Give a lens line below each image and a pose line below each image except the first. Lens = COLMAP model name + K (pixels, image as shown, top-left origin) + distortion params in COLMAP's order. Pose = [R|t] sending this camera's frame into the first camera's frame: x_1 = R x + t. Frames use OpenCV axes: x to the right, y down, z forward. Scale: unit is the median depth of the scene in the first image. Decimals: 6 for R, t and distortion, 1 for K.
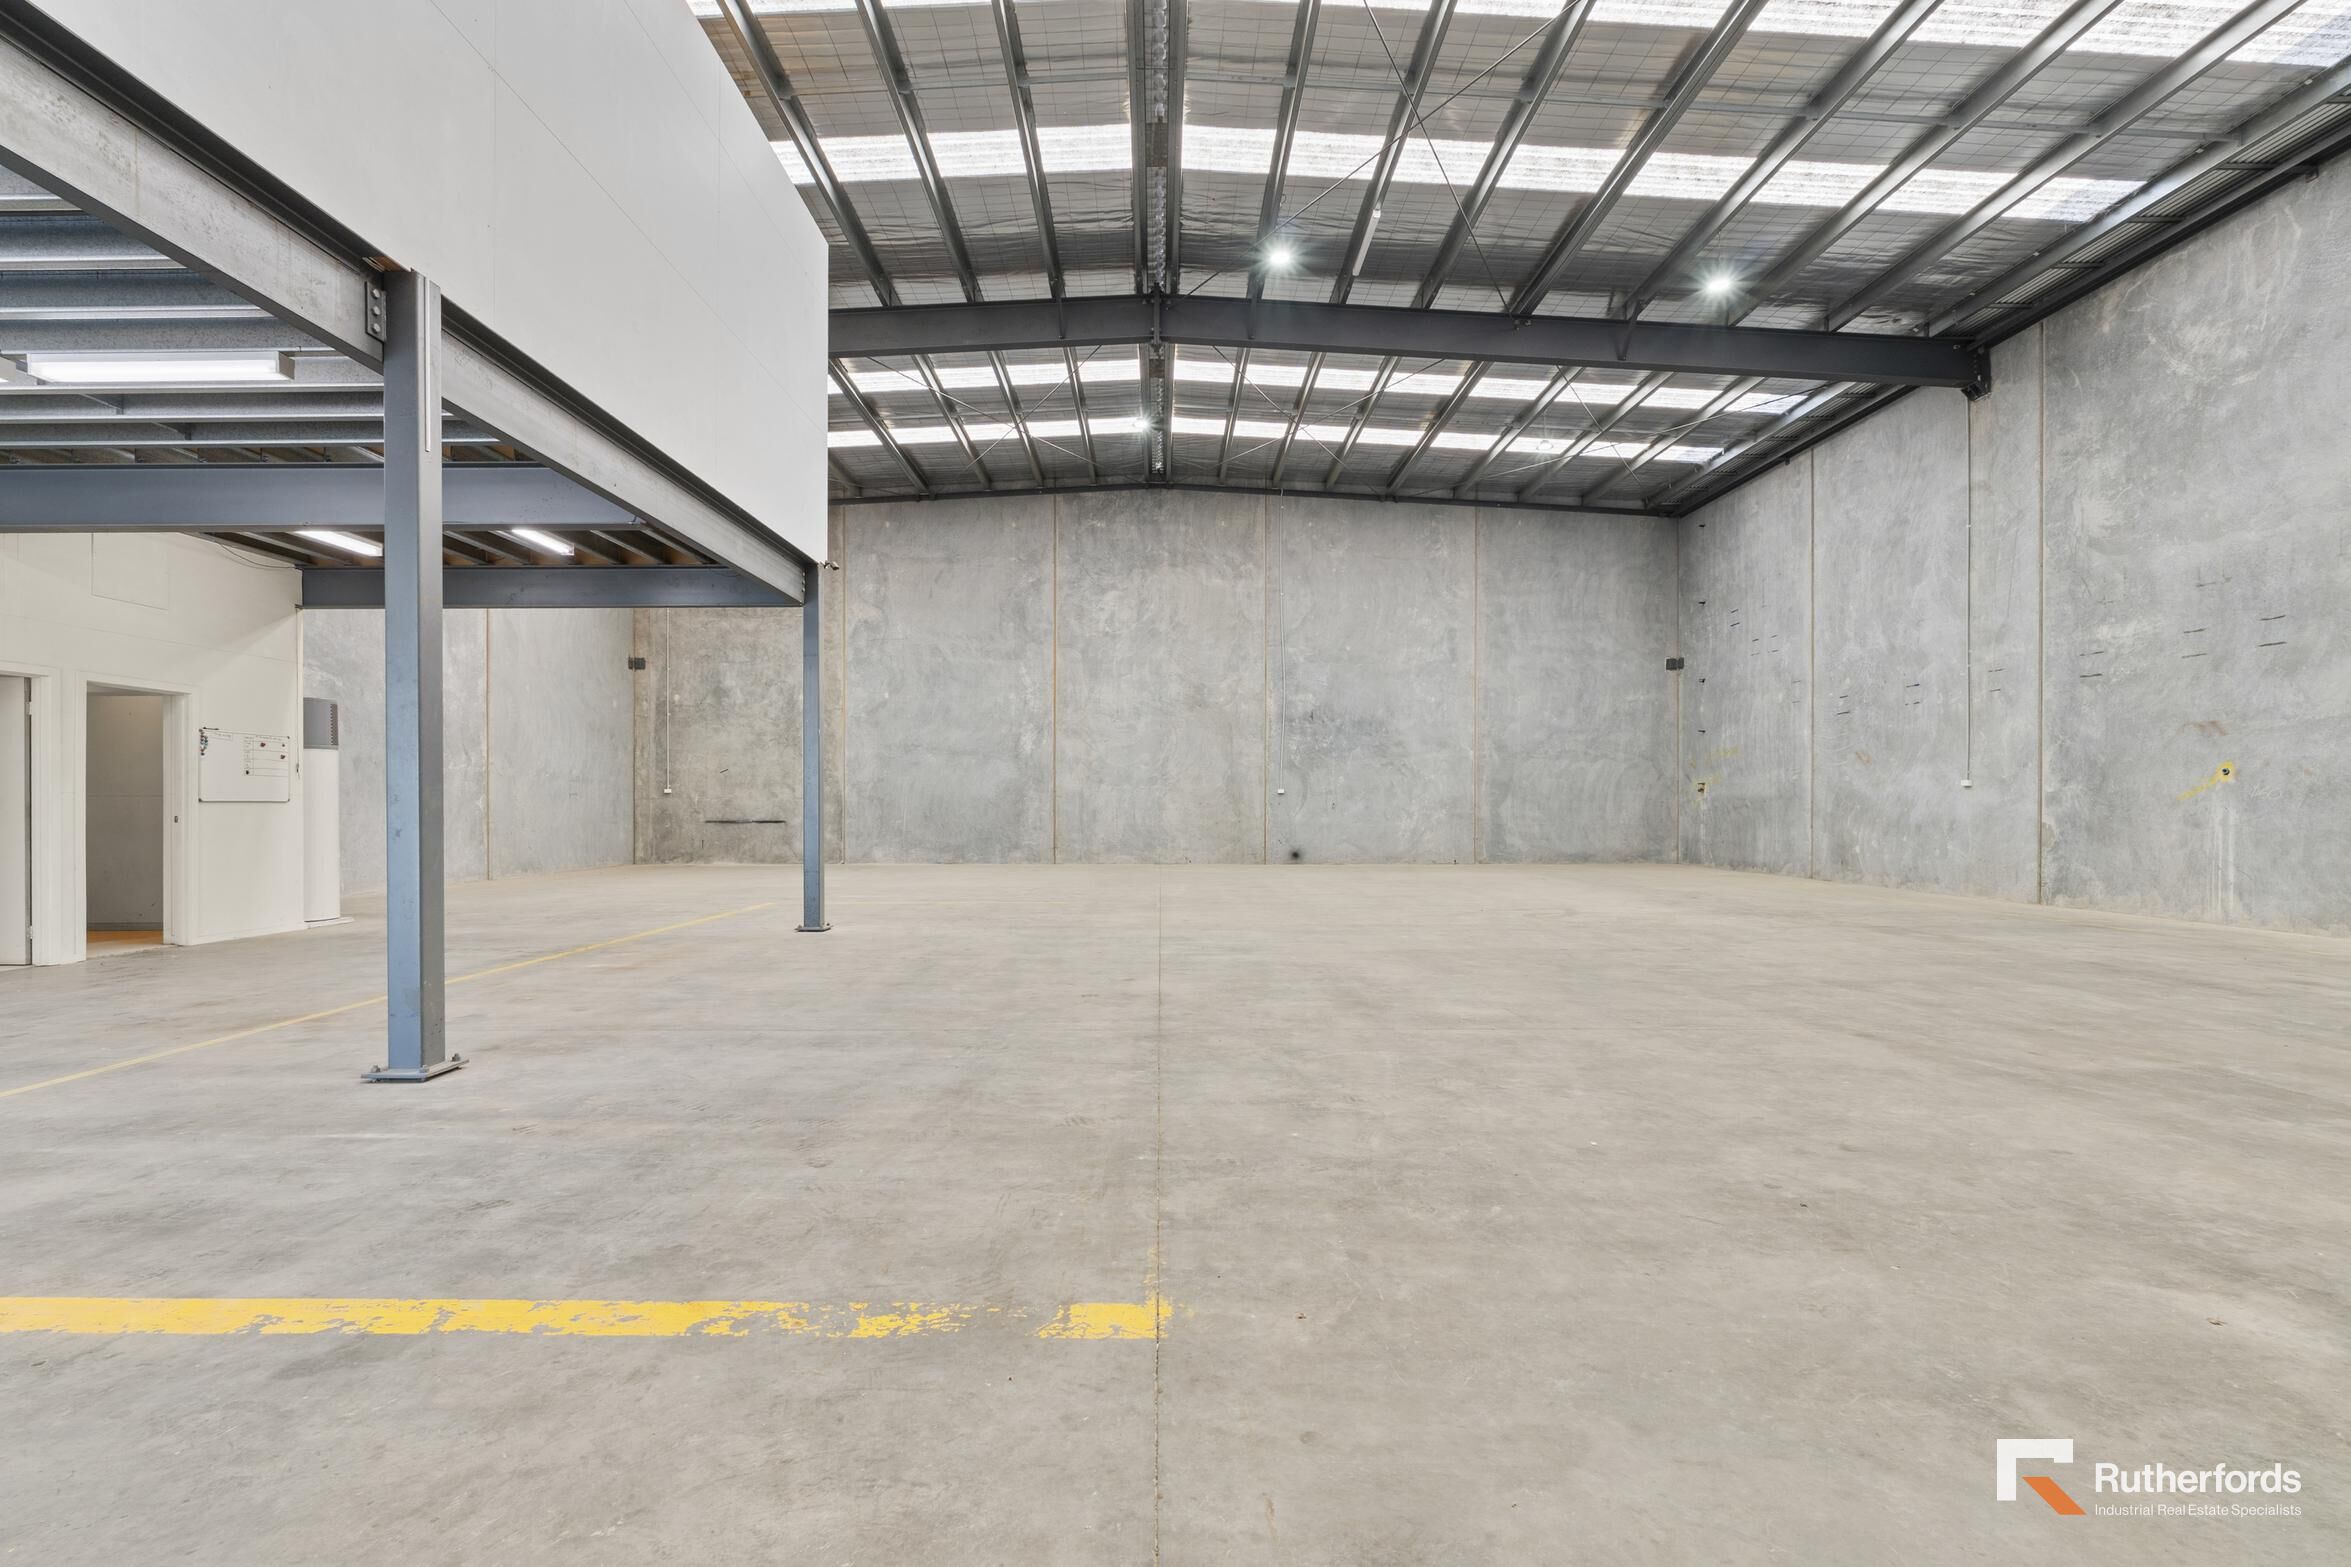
lens RADIAL K [[1047.1, 0, 1196.3], [0, 1047.1, 794.5], [0, 0, 1]] dist [-0.001459, -0.000748]
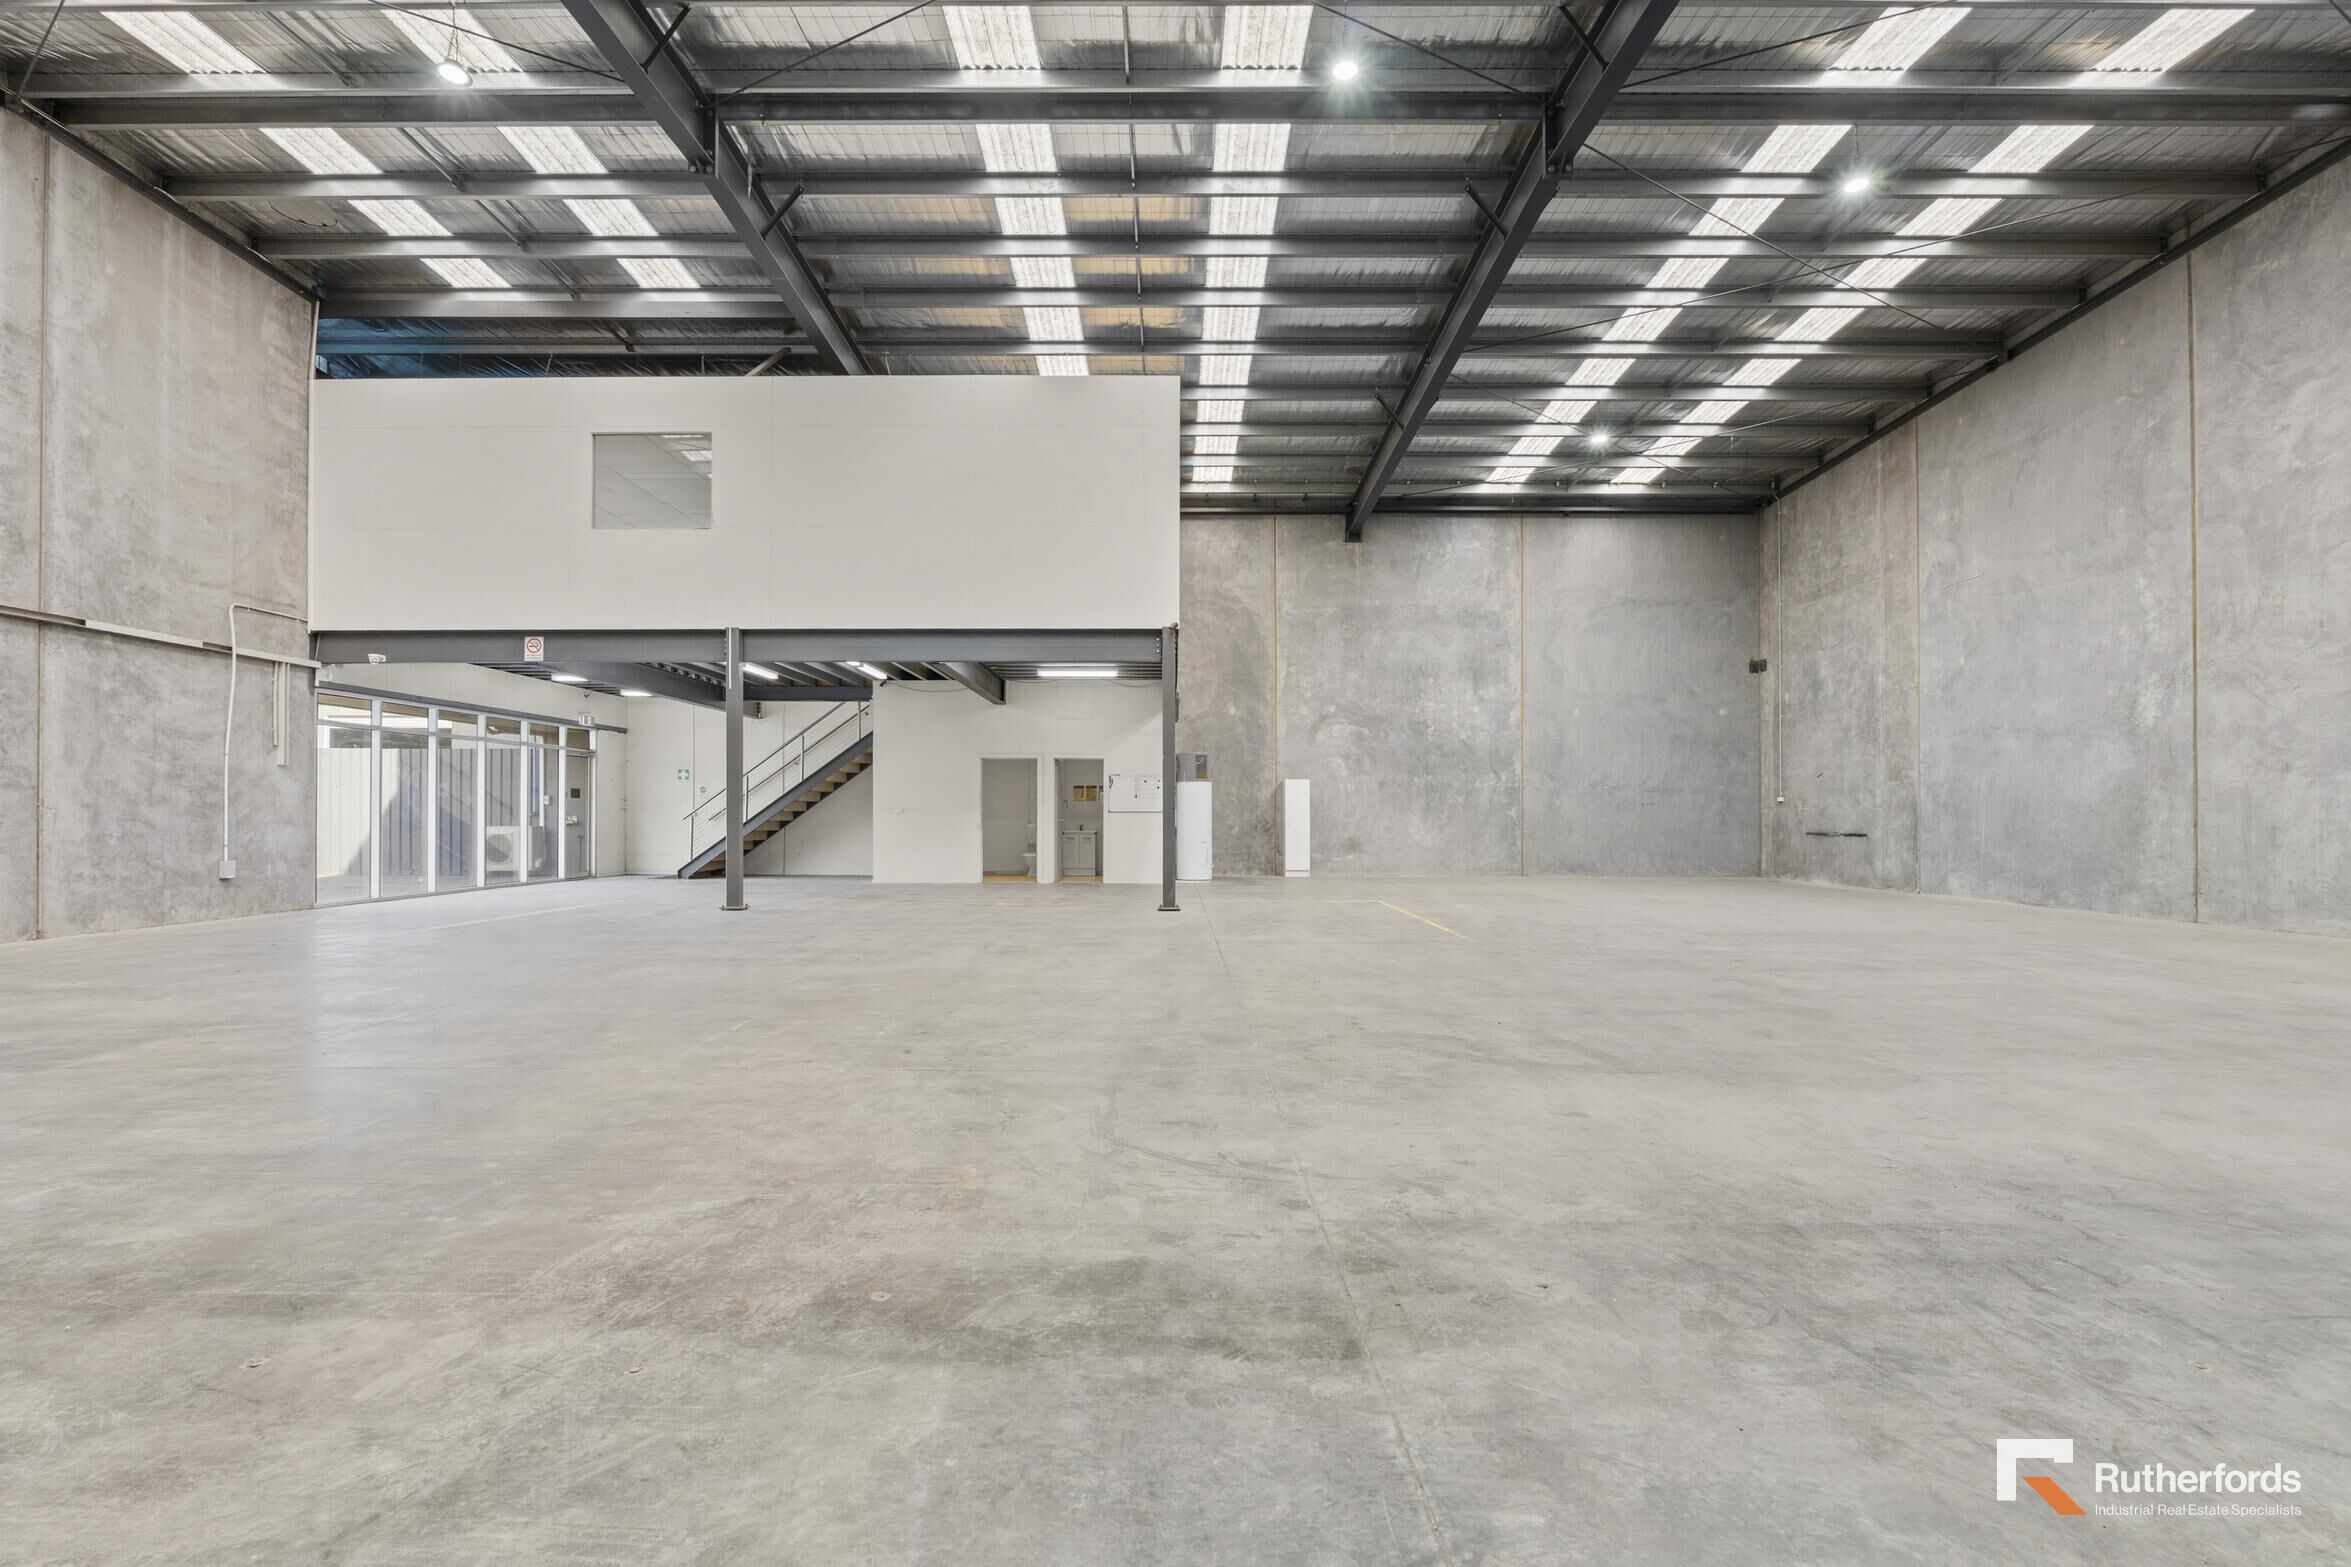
lens RADIAL K [[1047.1, 0, 1171.6], [0, 1047.1, 812.6], [0, 0, 1]] dist [-0.001459, -0.000748]
pose [[-0.029690, 0.001548, -0.999558, 0.432643], [0.009026, 0.999958, 0.001280, 0.002675], [0.999518, -0.008984, -0.029702, 0.482007]]
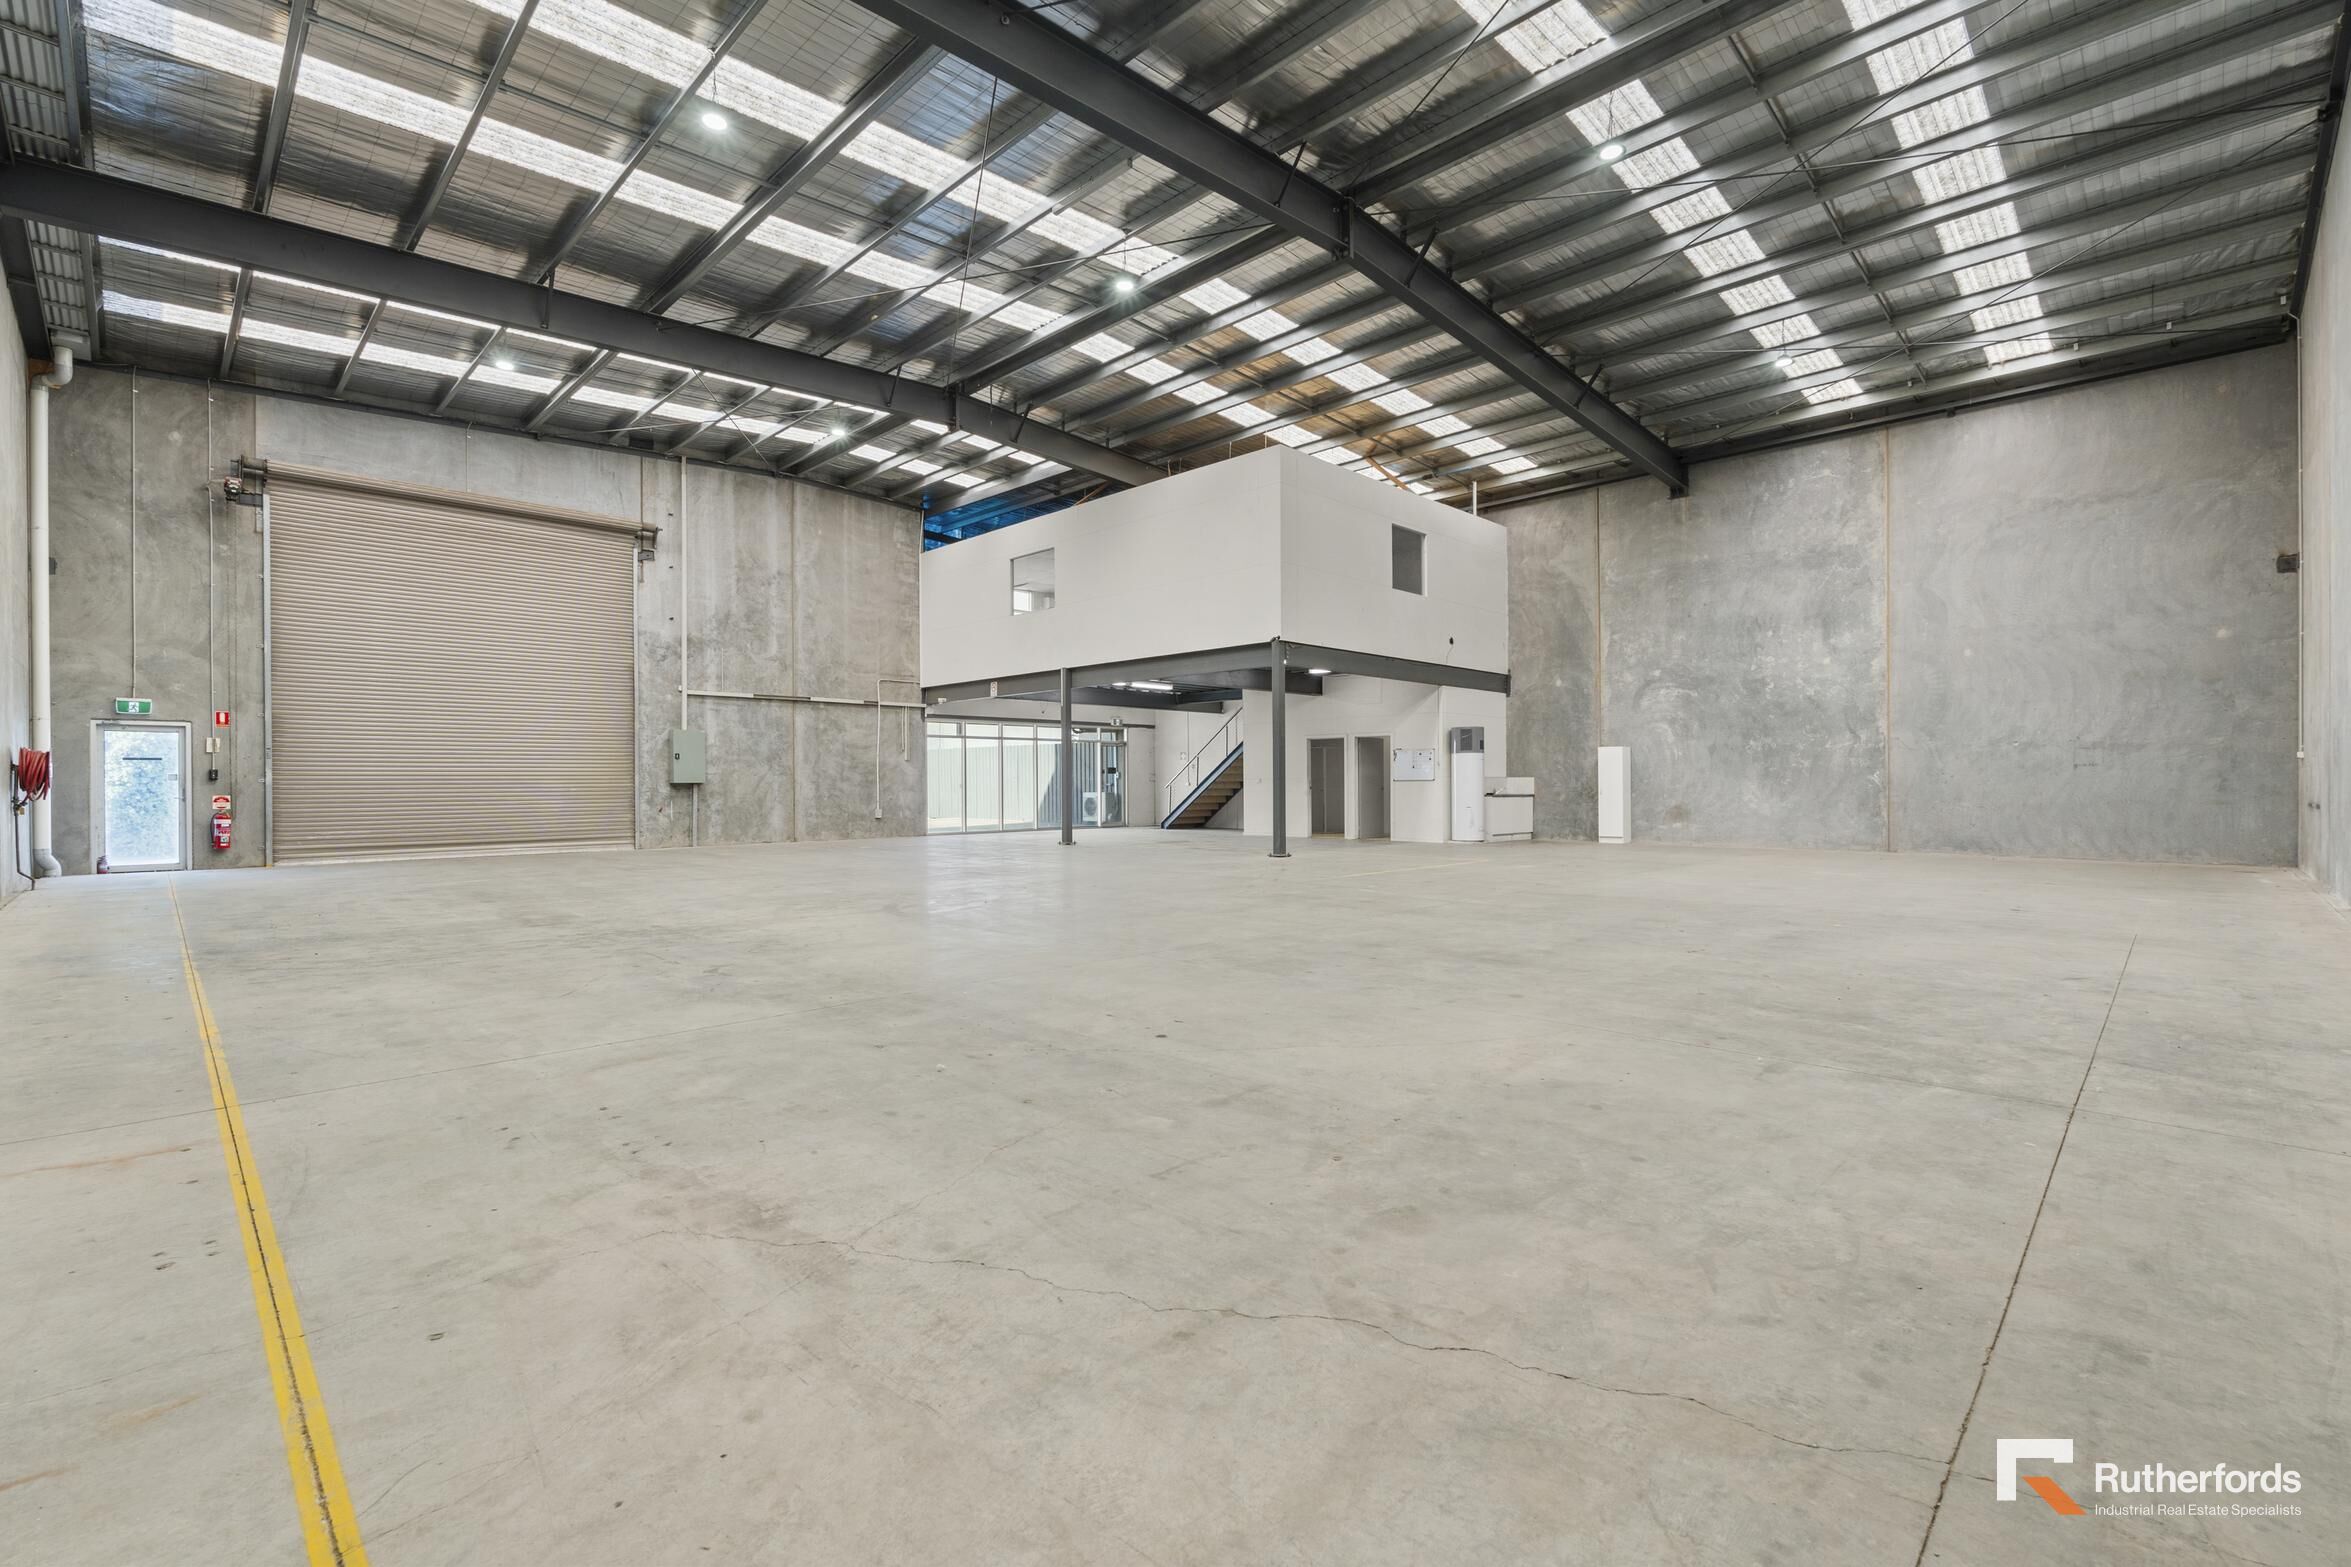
lens RADIAL K [[1047.1, 0, 1176.4], [0, 1047.1, 795.9], [0, 0, 1]] dist [-0.001459, -0.000748]
pose [[-0.724998, 0.011608, -0.688653, 0.427093], [0.013297, 0.999908, 0.002856, 0.011402], [0.688622, -0.007087, -0.725086, 0.975988]]
